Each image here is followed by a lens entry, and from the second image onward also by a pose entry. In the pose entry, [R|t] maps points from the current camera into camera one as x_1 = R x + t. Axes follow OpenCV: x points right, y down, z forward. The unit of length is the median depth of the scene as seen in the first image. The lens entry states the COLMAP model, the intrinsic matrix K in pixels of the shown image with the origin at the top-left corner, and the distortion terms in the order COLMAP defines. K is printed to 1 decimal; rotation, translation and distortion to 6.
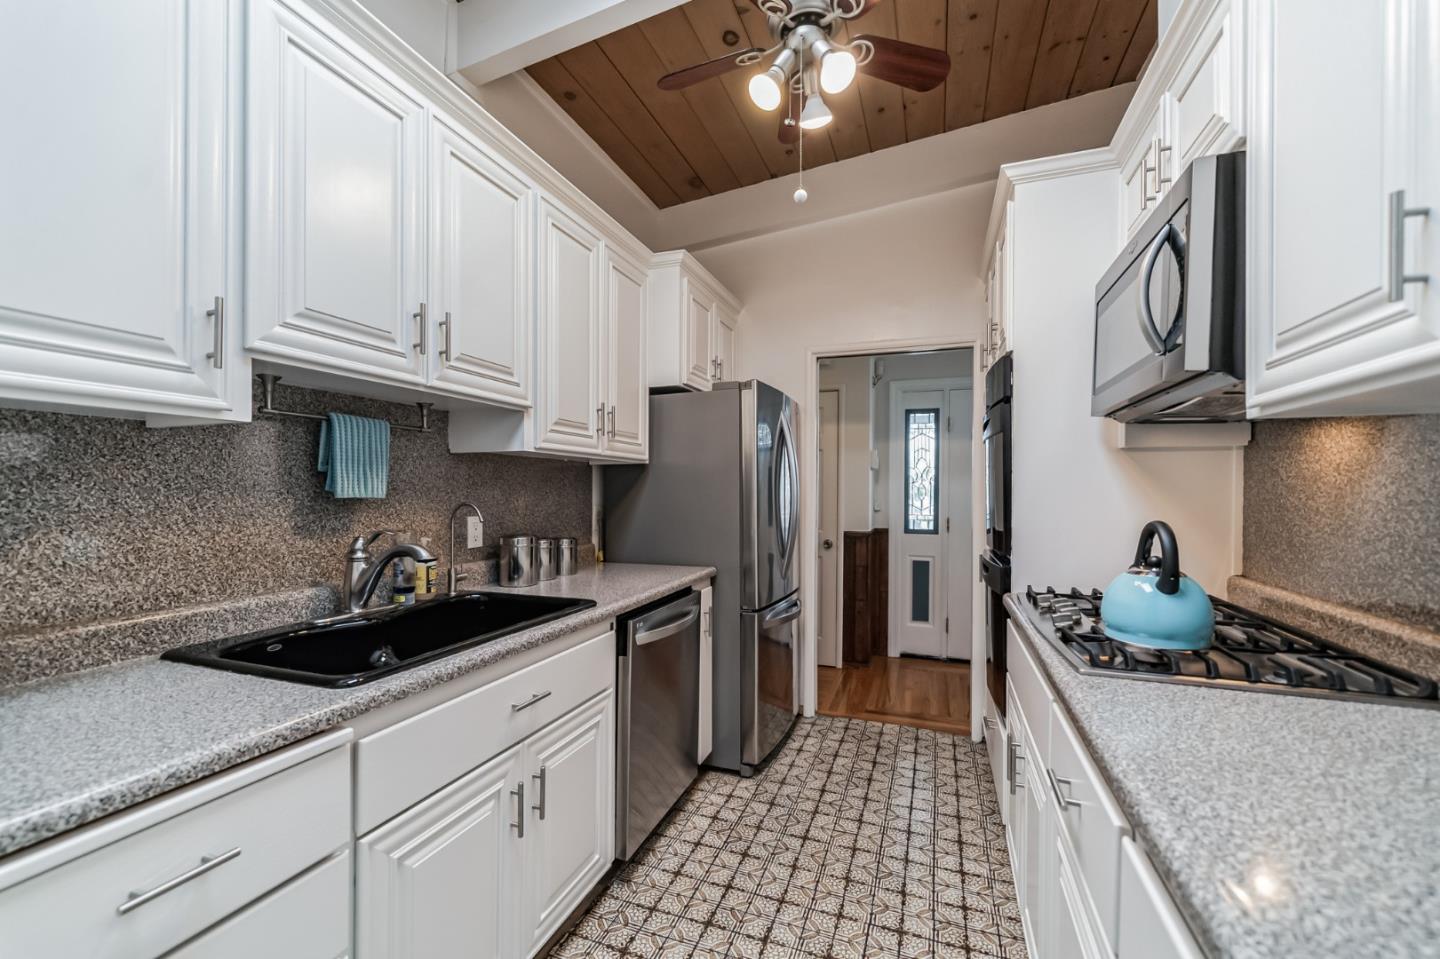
lens RADIAL K [[593.1, 0, 714.9], [0, 593.1, 492.2], [0, 0, 1]] dist [-0.000711, -0.000053]
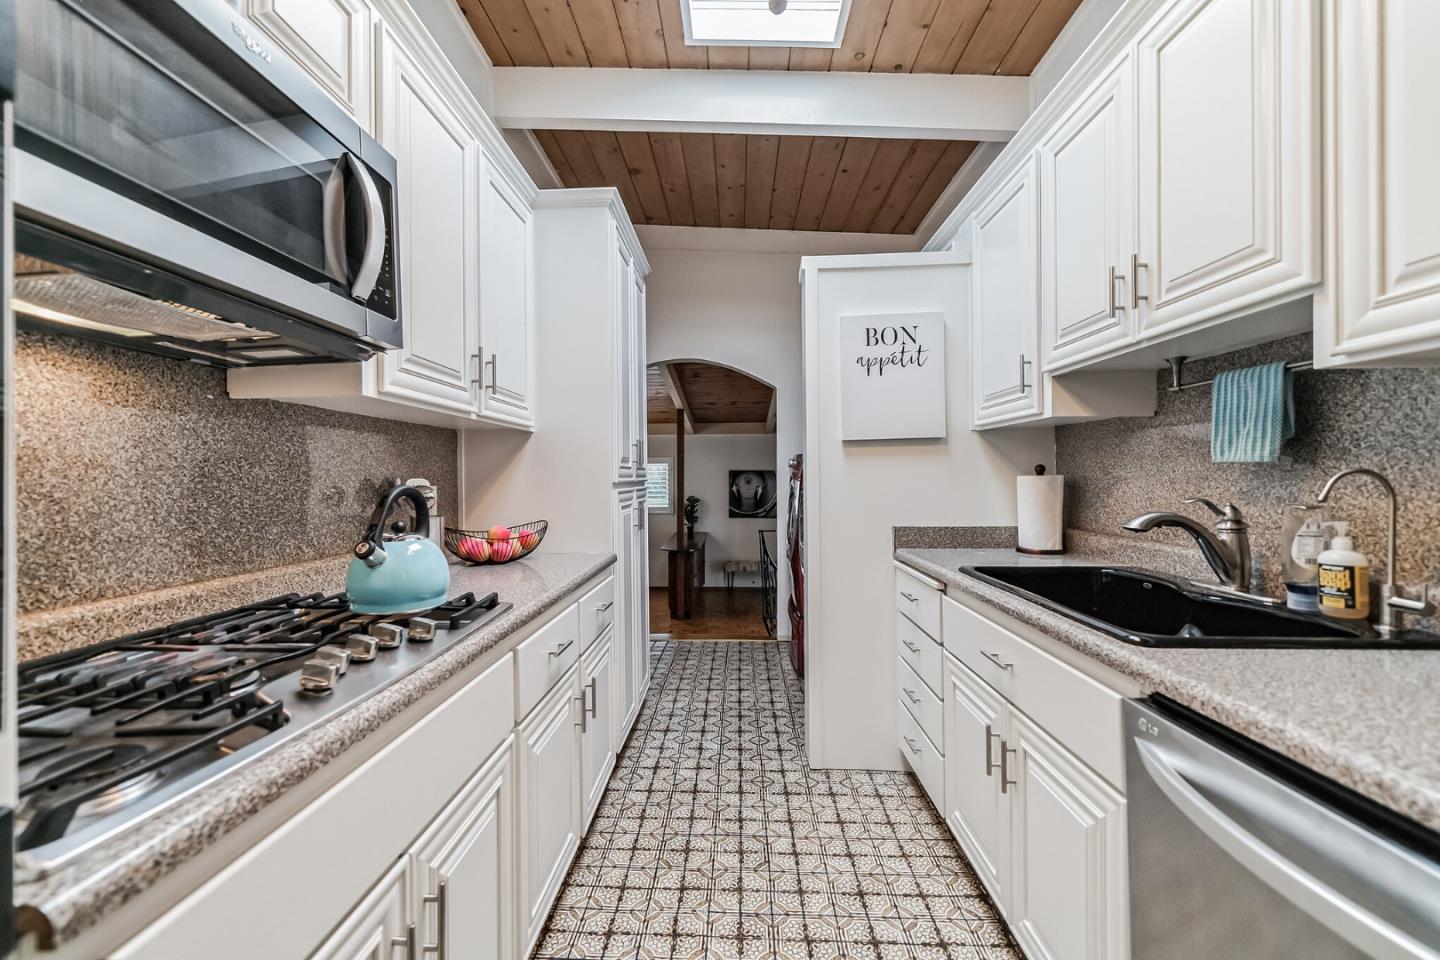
lens RADIAL K [[593.1, 0, 714.9], [0, 593.1, 492.7], [0, 0, 1]] dist [-0.000711, -0.000053]
pose [[-0.950622, 0.013538, -0.310055, 0.546792], [0.005612, 0.999635, 0.026441, 0.036496], [0.310300, 0.023395, -0.950351, 2.109974]]
